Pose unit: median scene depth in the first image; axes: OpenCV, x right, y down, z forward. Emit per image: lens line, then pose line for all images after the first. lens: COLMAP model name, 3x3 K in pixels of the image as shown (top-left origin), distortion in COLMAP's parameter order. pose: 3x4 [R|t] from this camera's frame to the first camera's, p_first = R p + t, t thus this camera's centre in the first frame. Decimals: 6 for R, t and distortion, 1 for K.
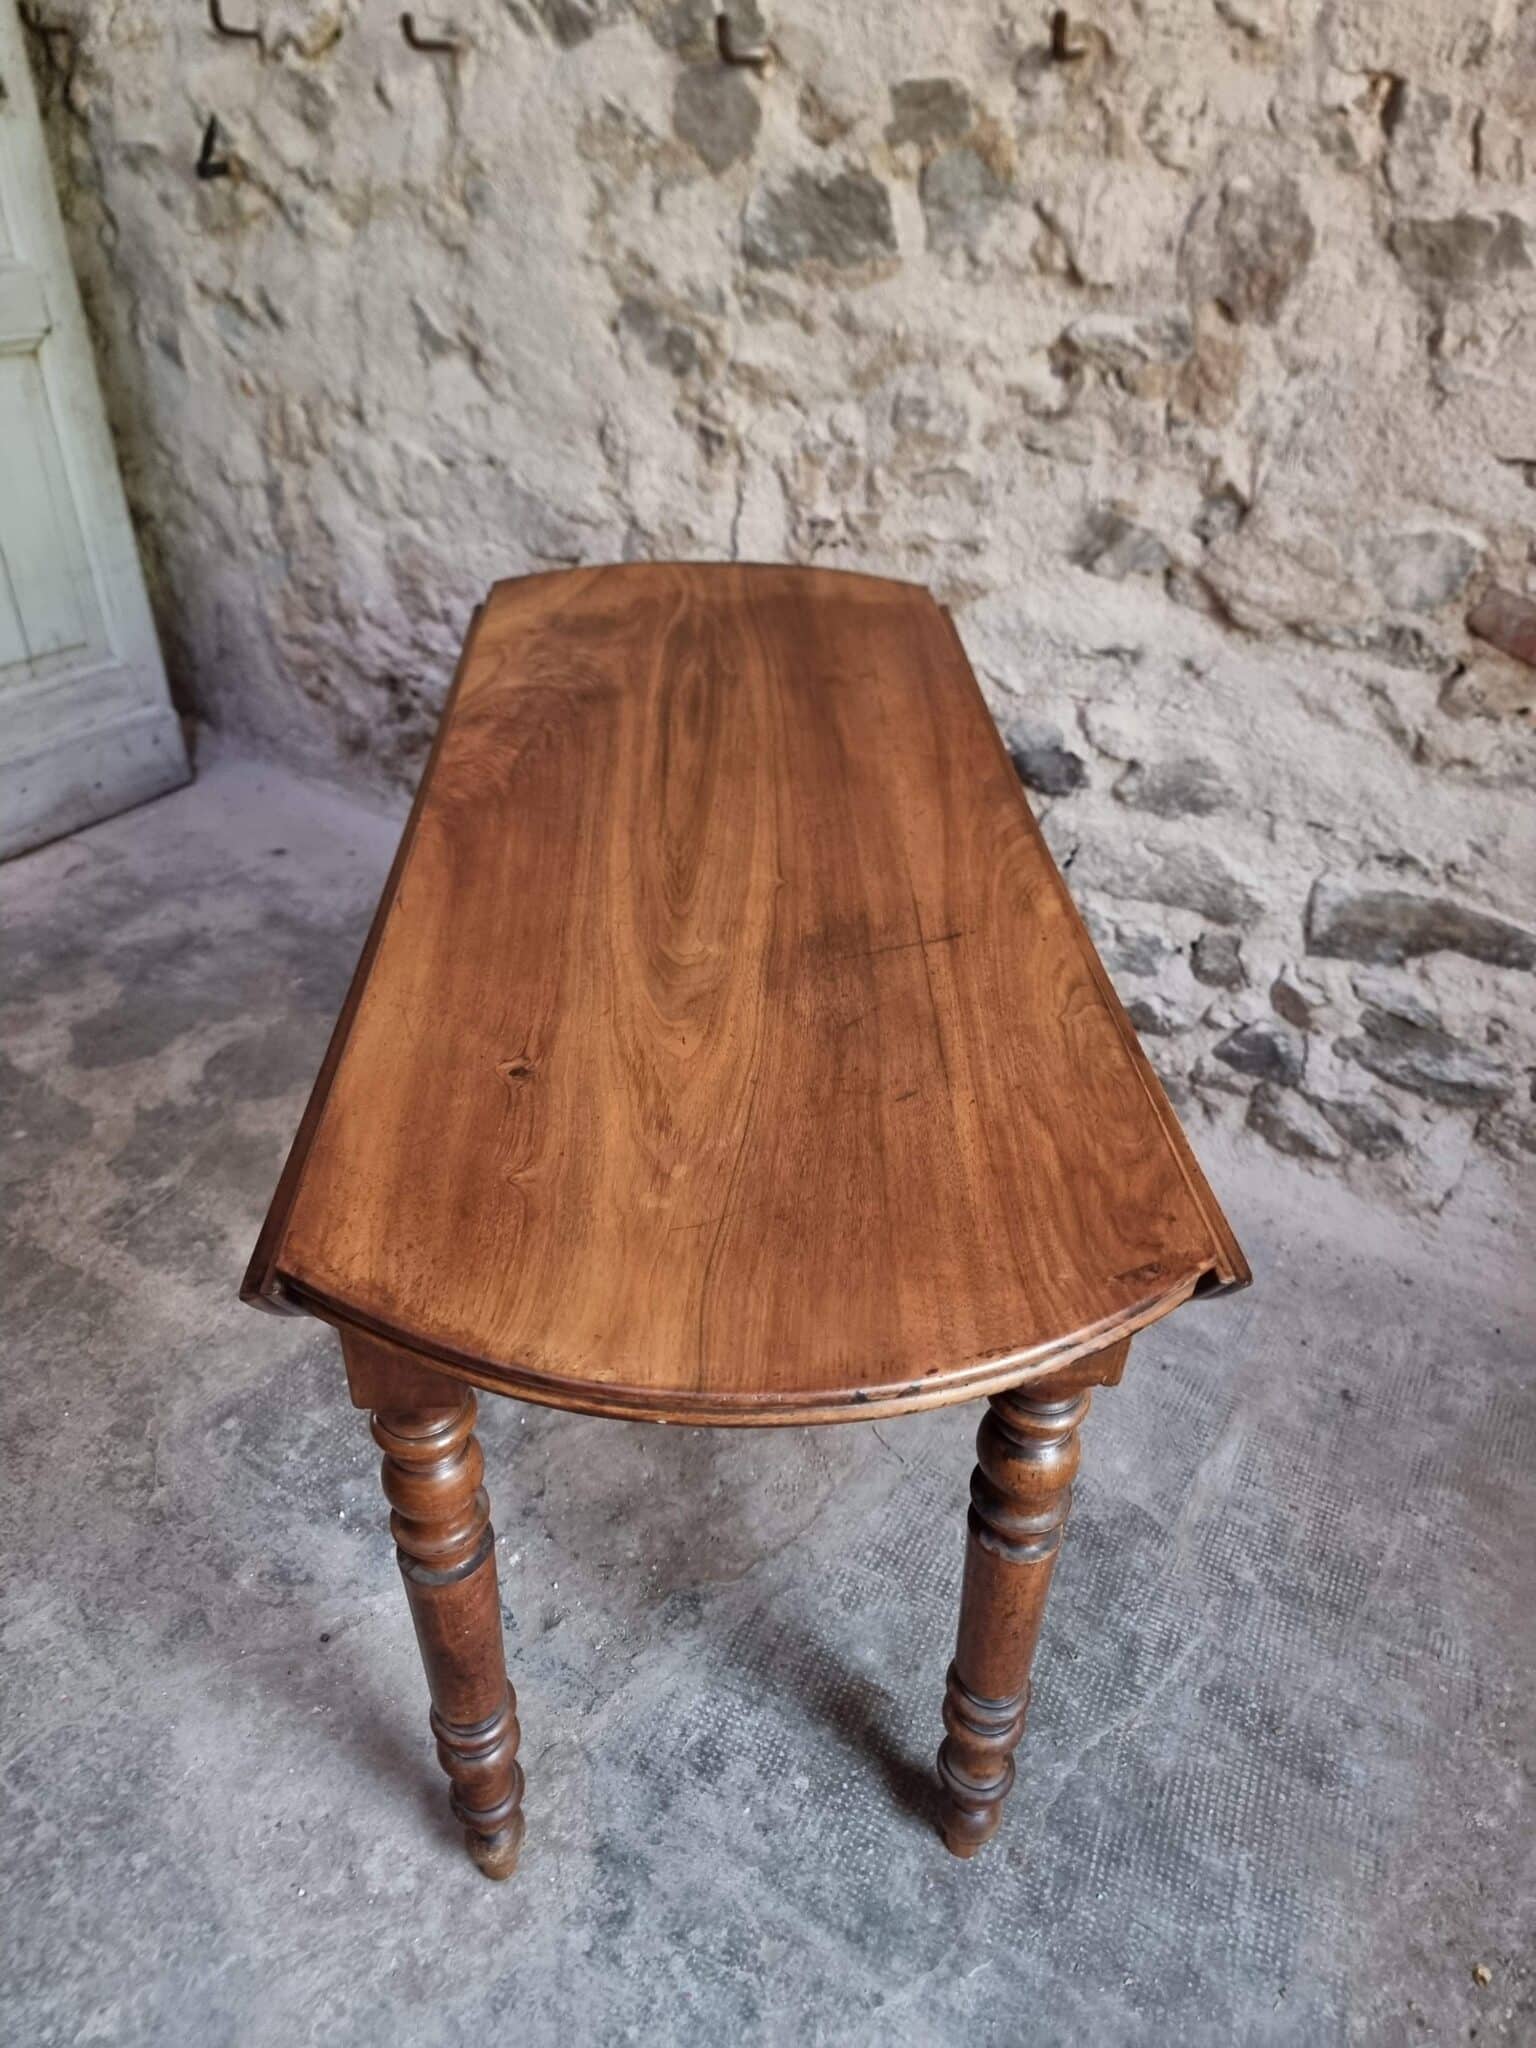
lens RADIAL K [[1444.7, 0, 765.7], [0, 1444.7, 1013.8], [0, 0, 1]] dist [0.037728, -0.036170]
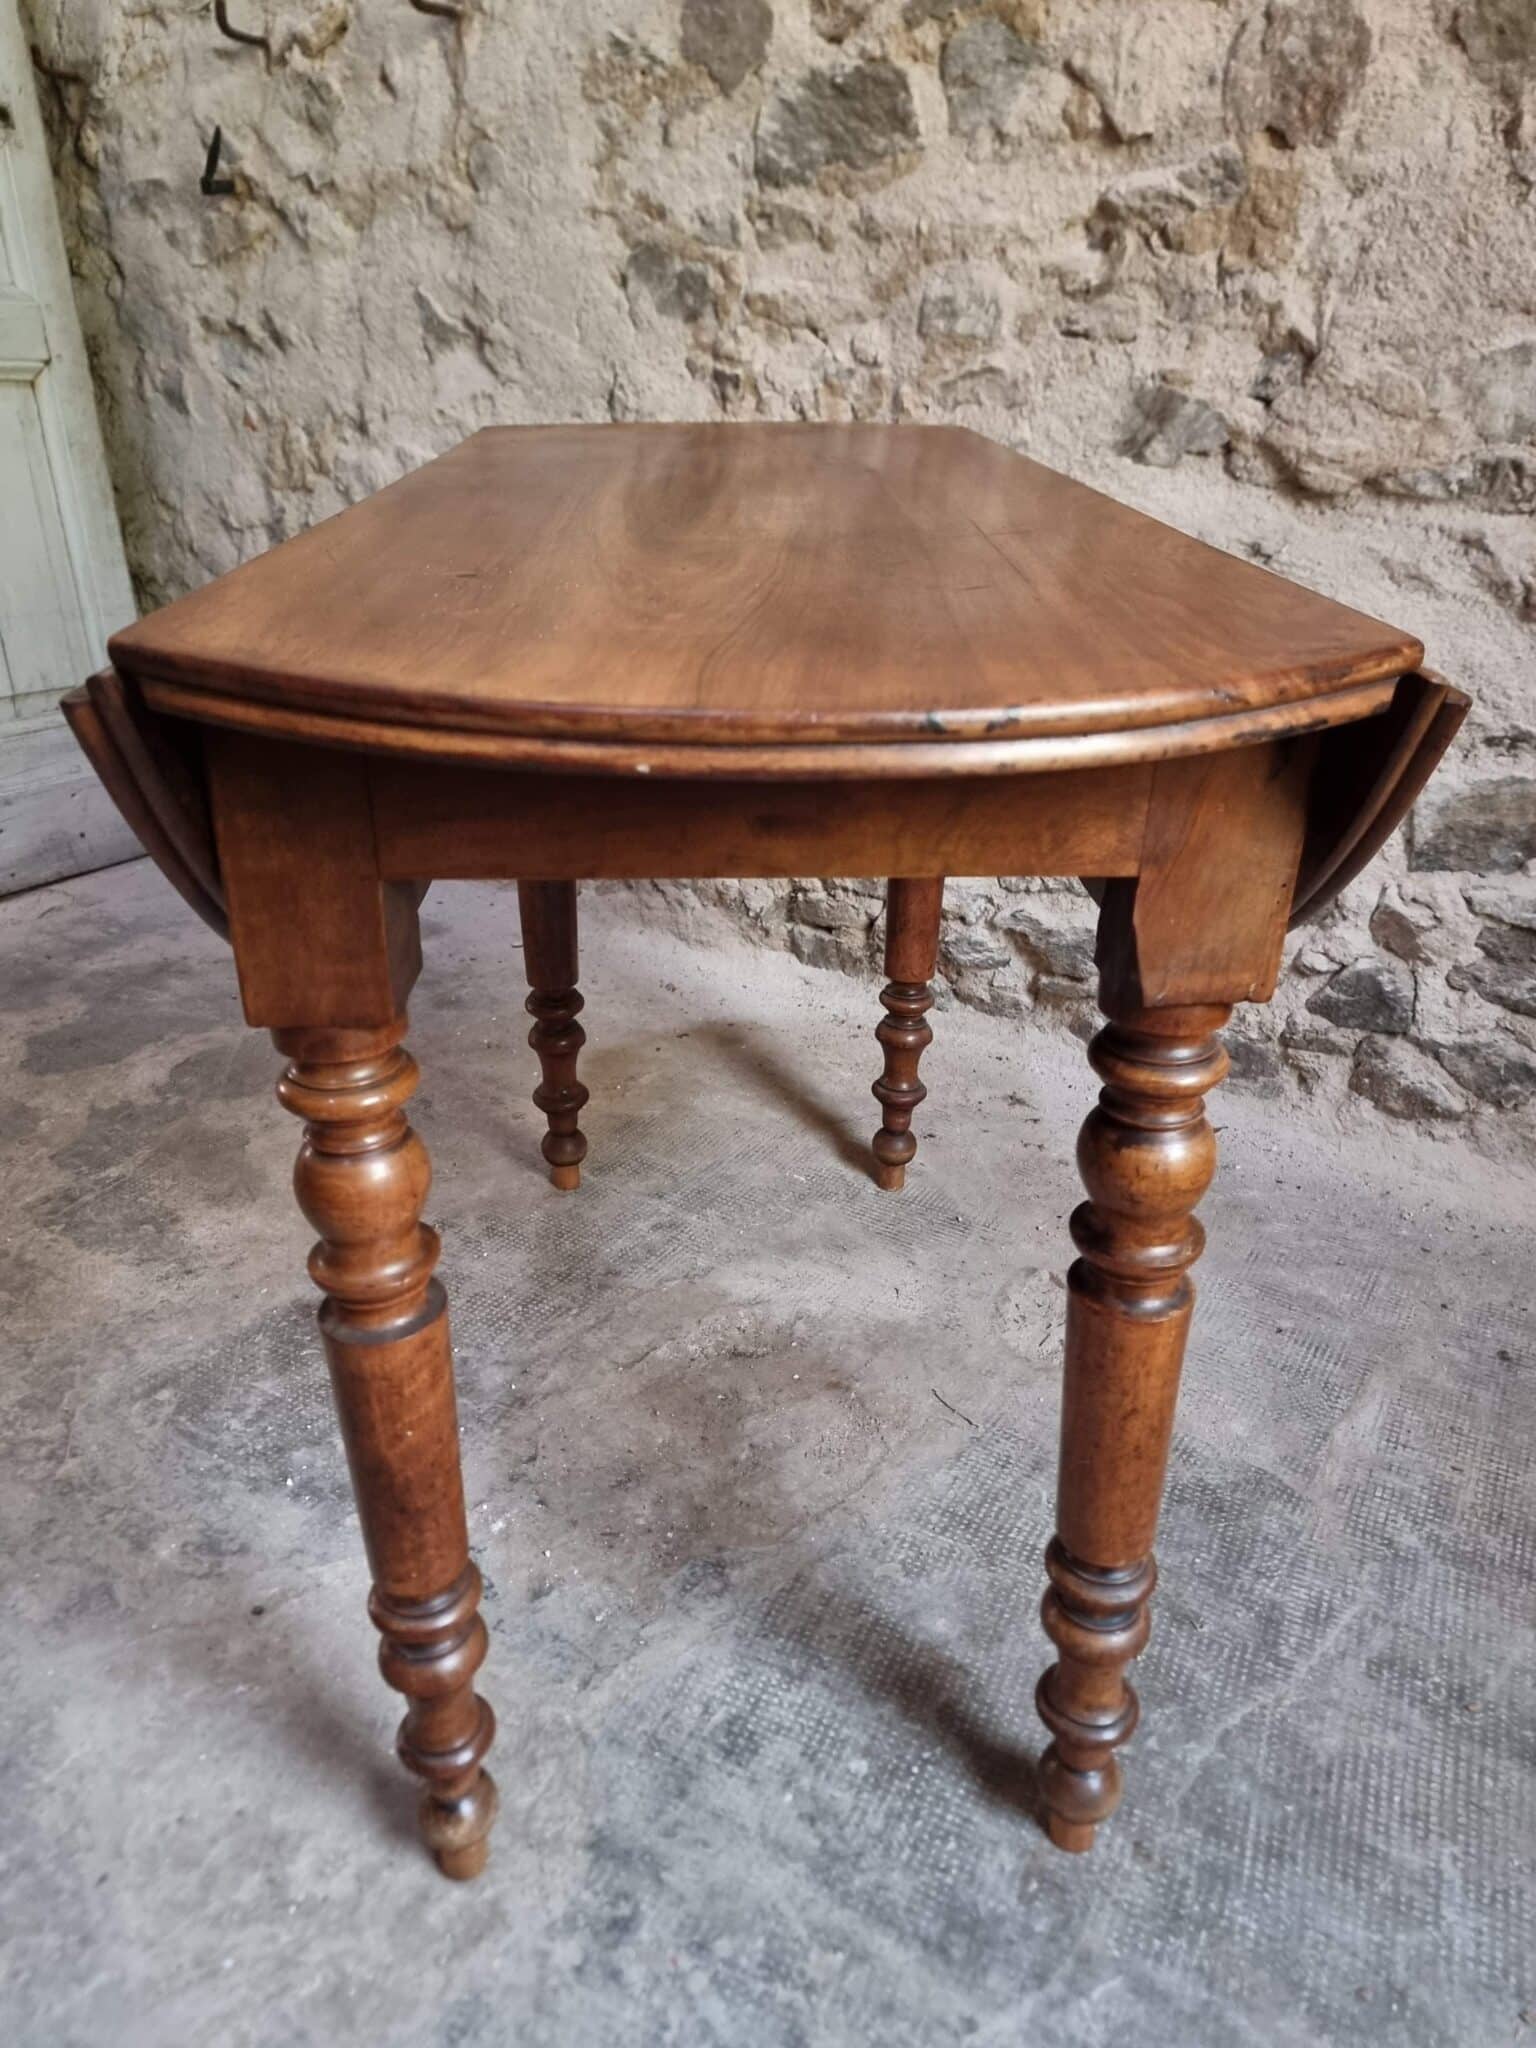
lens RADIAL K [[1471.3, 0, 770.2], [0, 1471.3, 1049.0], [0, 0, 1]] dist [0.065661, -0.067449]
pose [[0.999644, -0.019885, -0.017785, -0.000399], [0.017227, 0.990172, -0.138787, 0.195090], [0.020370, 0.138431, 0.990163, 0.122944]]
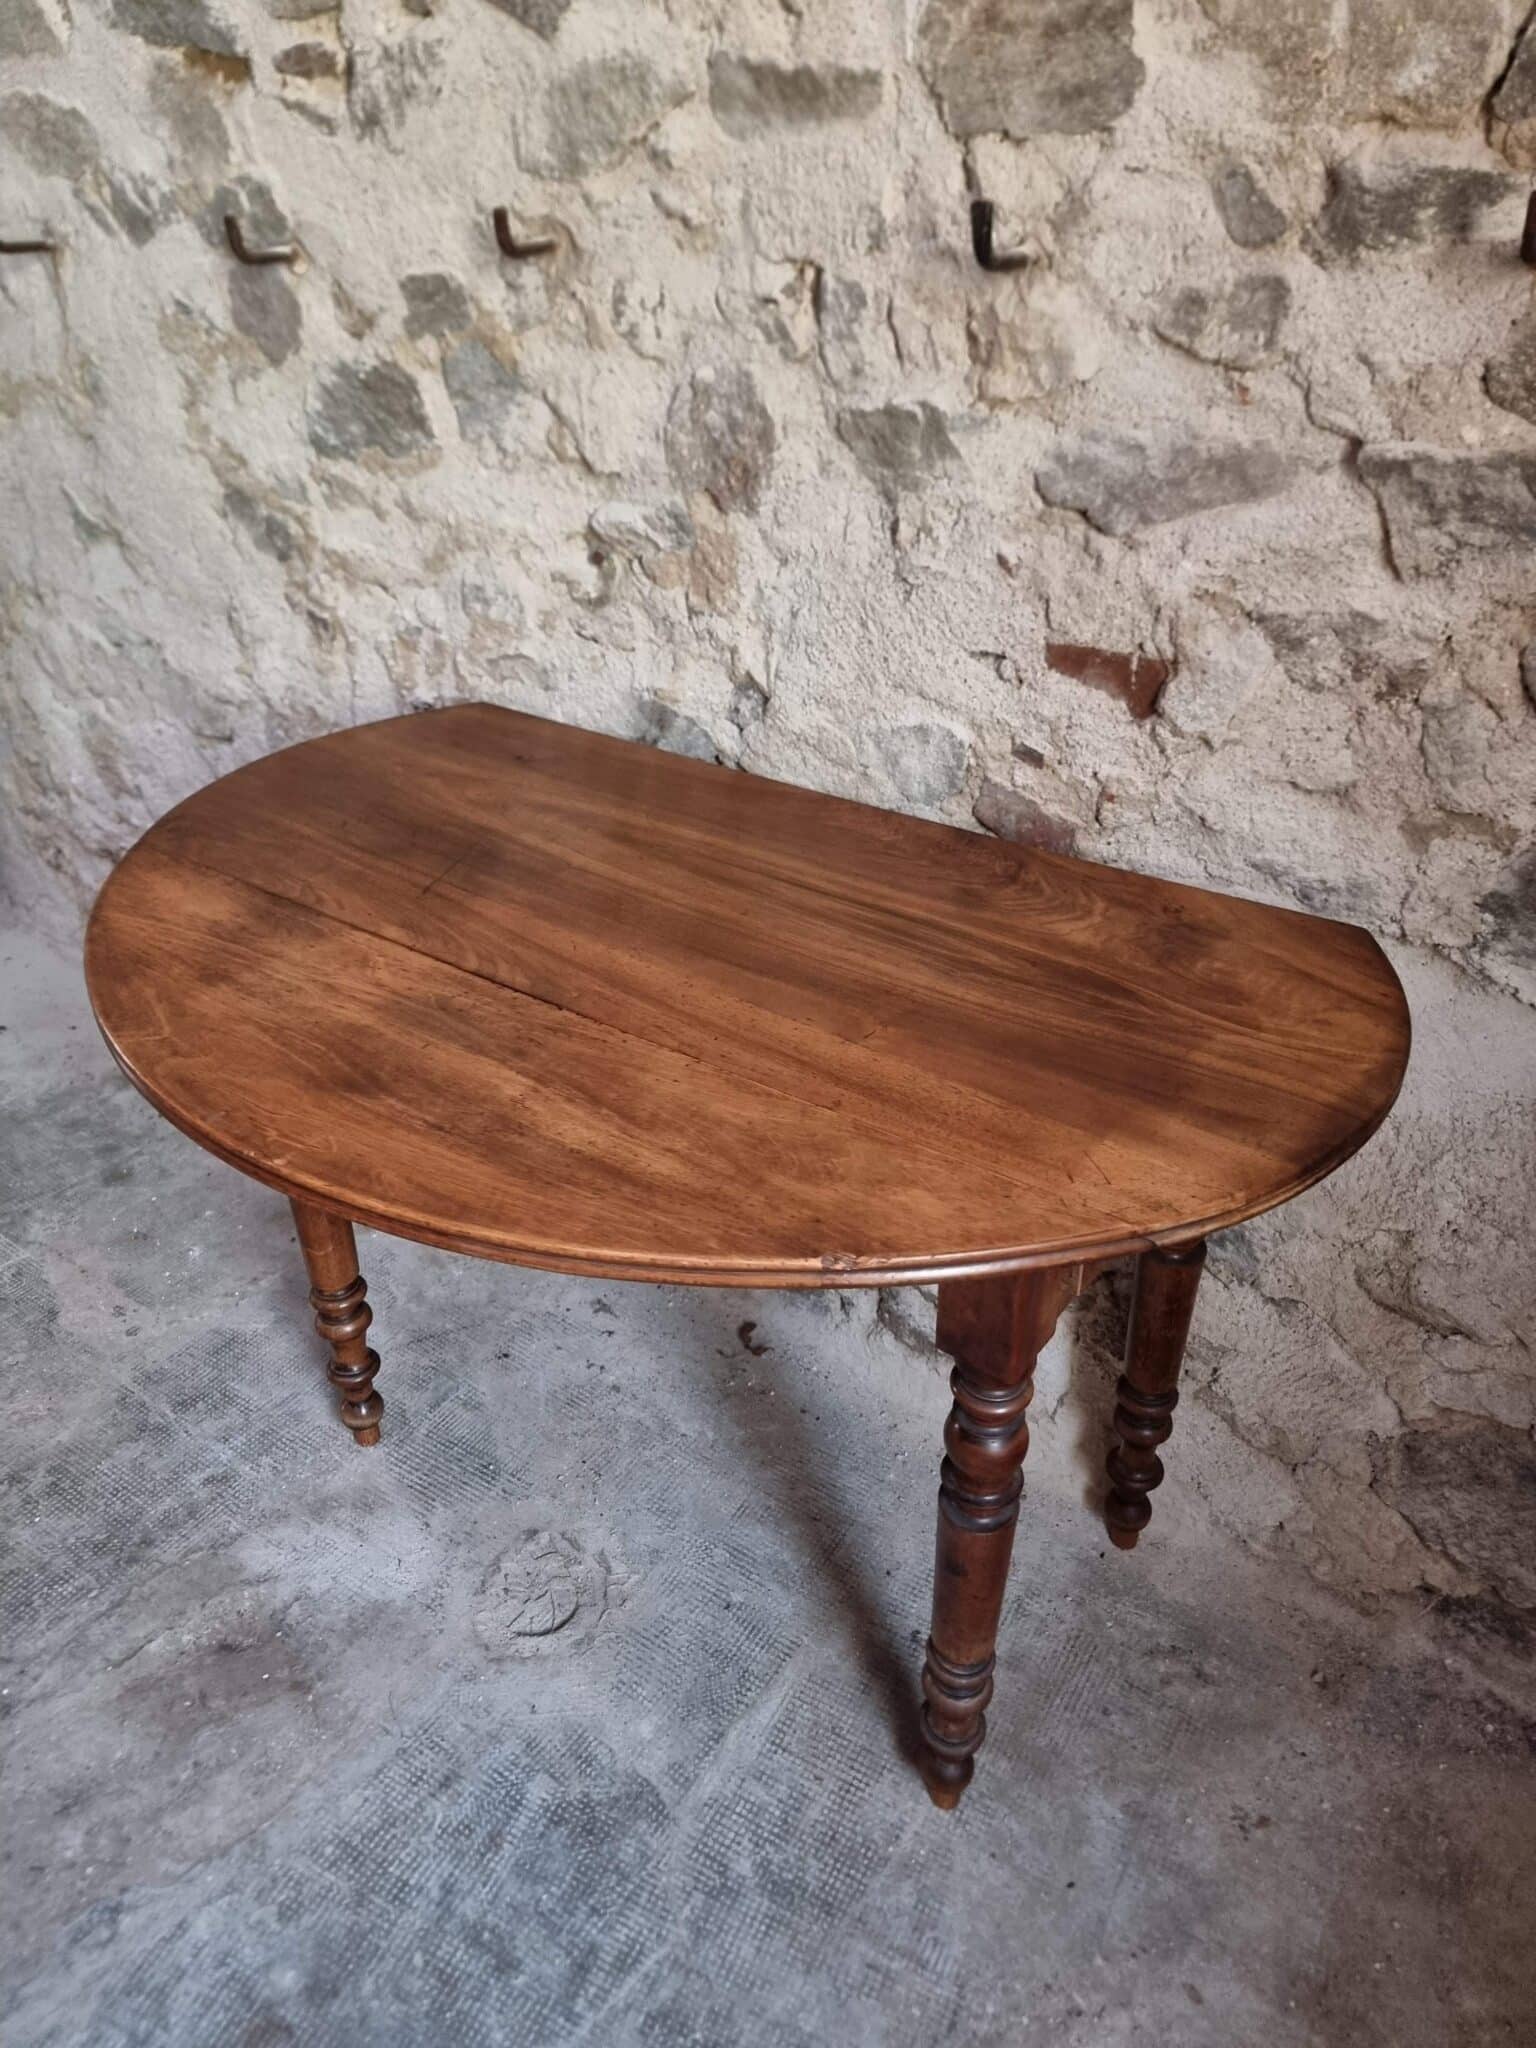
lens RADIAL K [[1422.3, 0, 764.4], [0, 1422.3, 1027.6], [0, 0, 1]] dist [0.052507, -0.054077]
pose [[0.999240, -0.027345, -0.027795, 0.331592], [0.025902, 0.998363, -0.051001, -0.078097], [0.029144, 0.050242, 0.998312, 0.067671]]
